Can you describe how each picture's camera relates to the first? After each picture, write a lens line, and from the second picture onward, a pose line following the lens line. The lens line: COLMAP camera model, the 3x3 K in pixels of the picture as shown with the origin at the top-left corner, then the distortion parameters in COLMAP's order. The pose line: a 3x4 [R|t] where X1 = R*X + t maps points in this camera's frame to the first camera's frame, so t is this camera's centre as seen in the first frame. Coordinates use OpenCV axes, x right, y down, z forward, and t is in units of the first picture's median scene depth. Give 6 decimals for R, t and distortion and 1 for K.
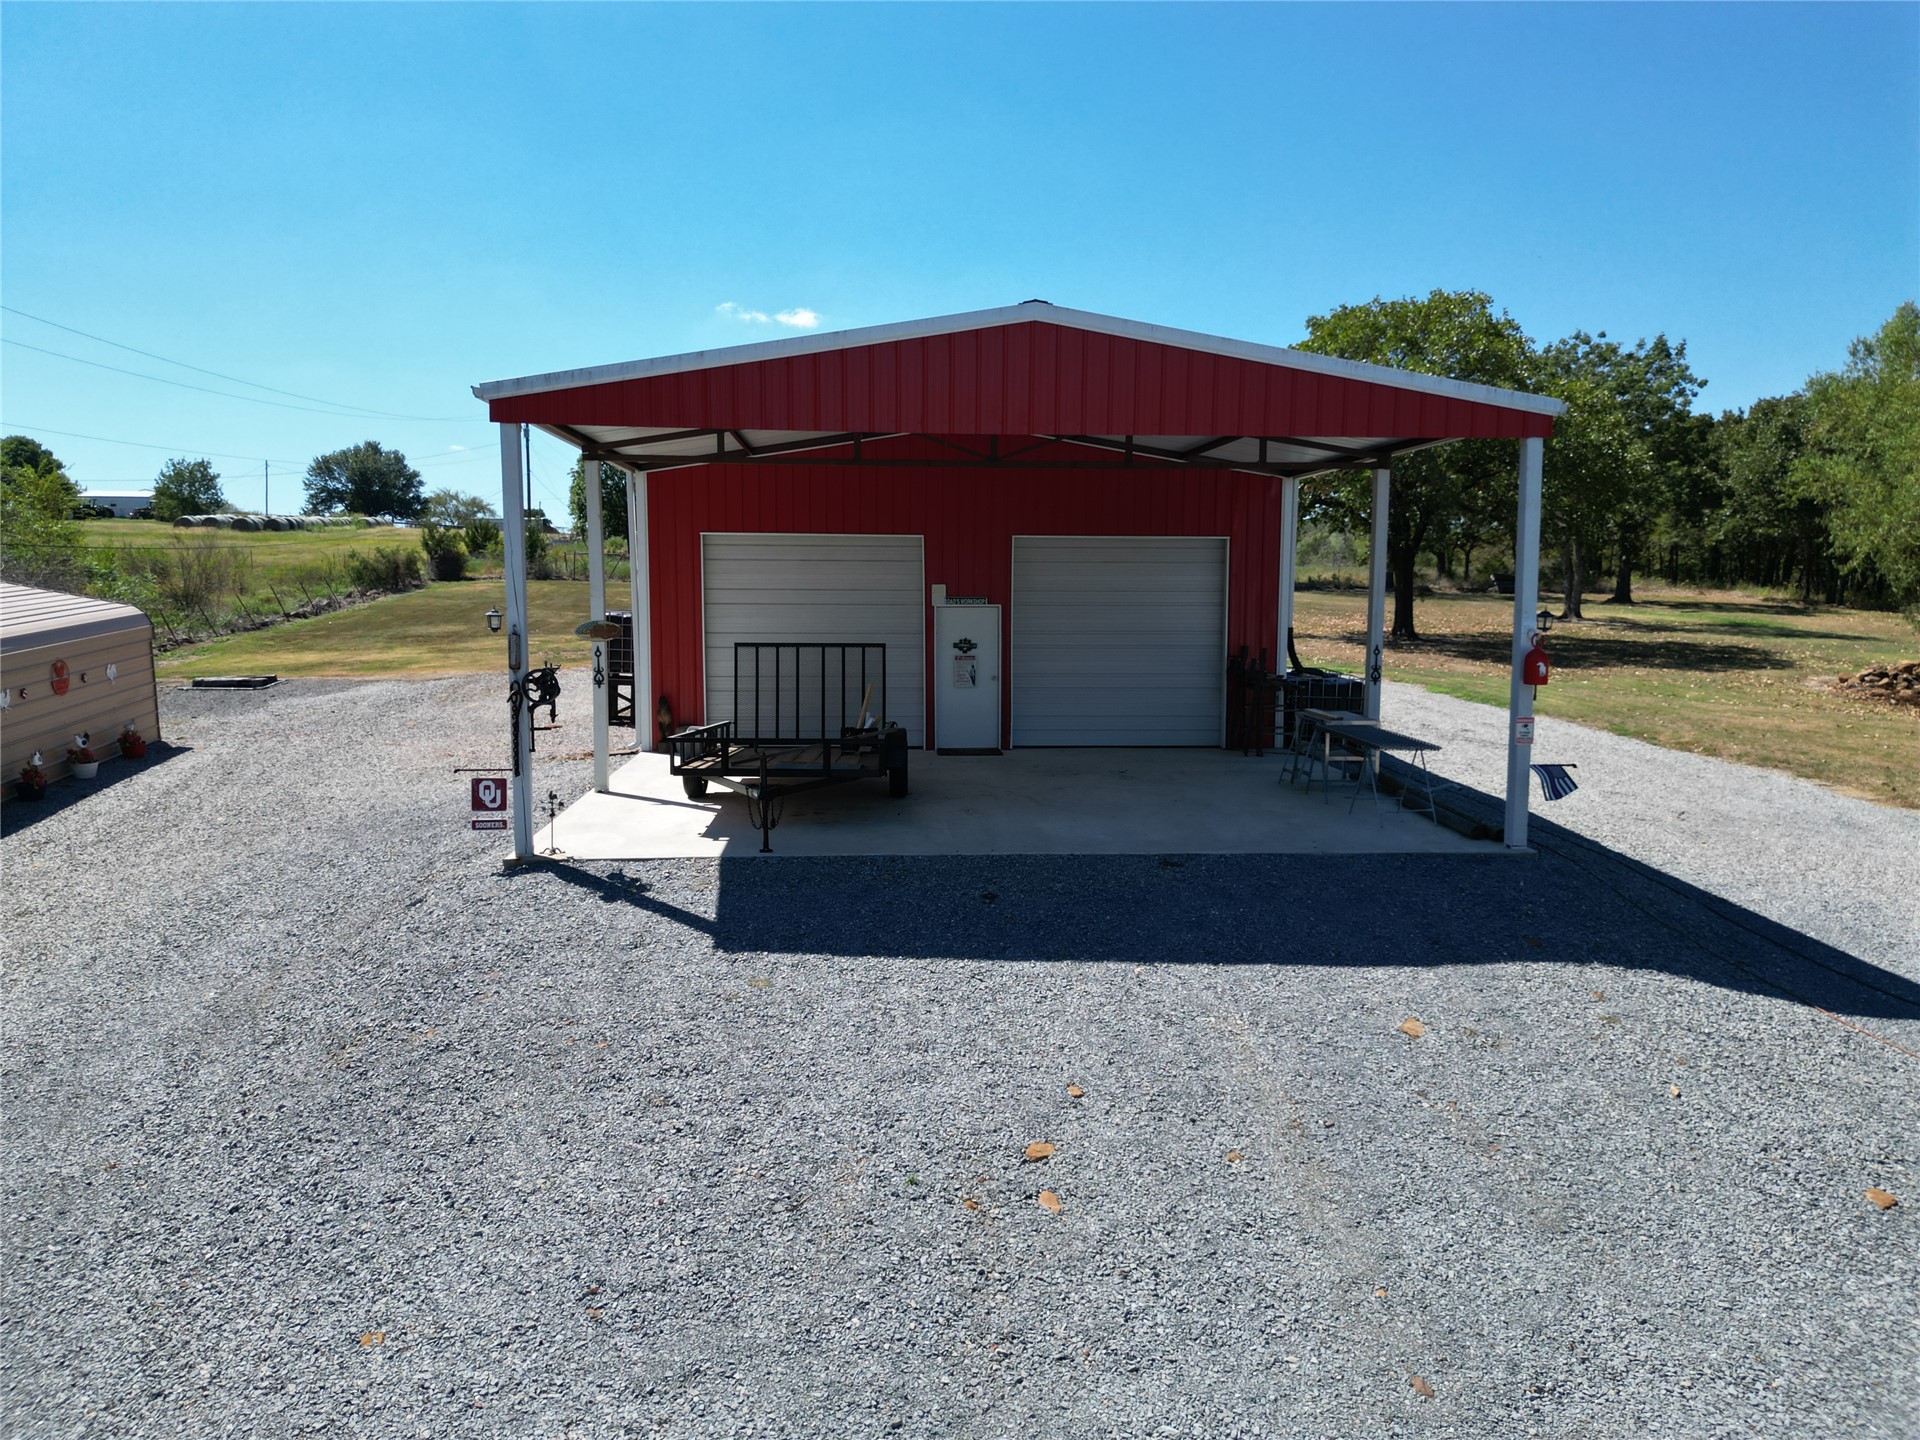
lens RADIAL K [[1354.1, 0, 960.0], [0, 1354.1, 720.0], [0, 0, 1]] dist [0.057707, -0.054210]
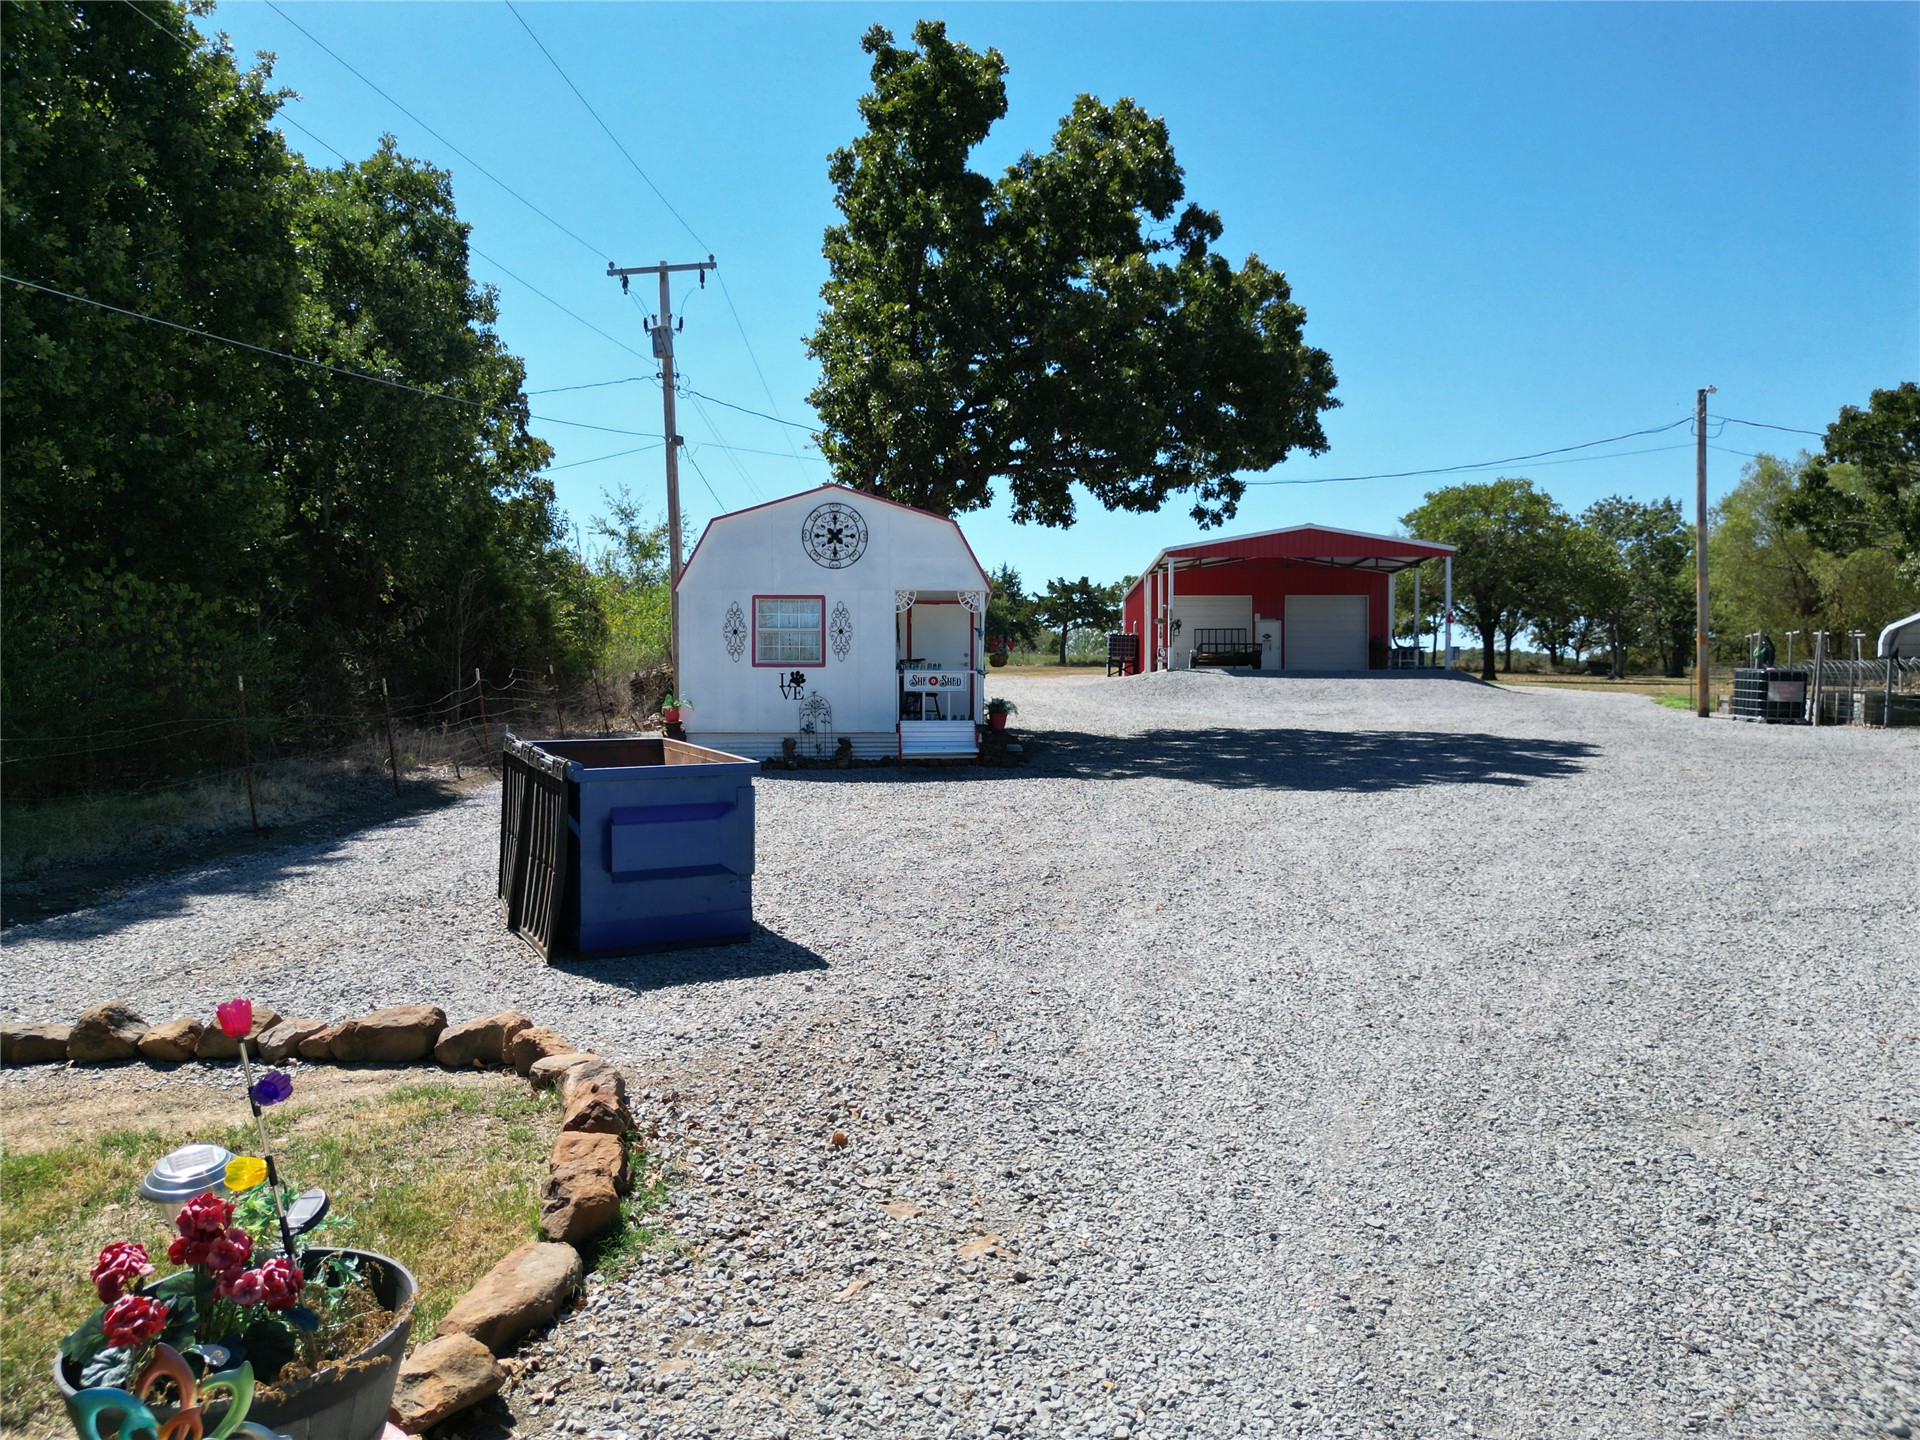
lens RADIAL K [[1336.6, 0, 960.0], [0, 1336.6, 720.0], [0, 0, 1]] dist [0.090876, -0.111795]
pose [[0.992943, 0.005954, -0.118444, -0.275152], [-0.017307, 0.995322, -0.095053, 0.361852], [0.117324, 0.096432, 0.988401, -1.632250]]
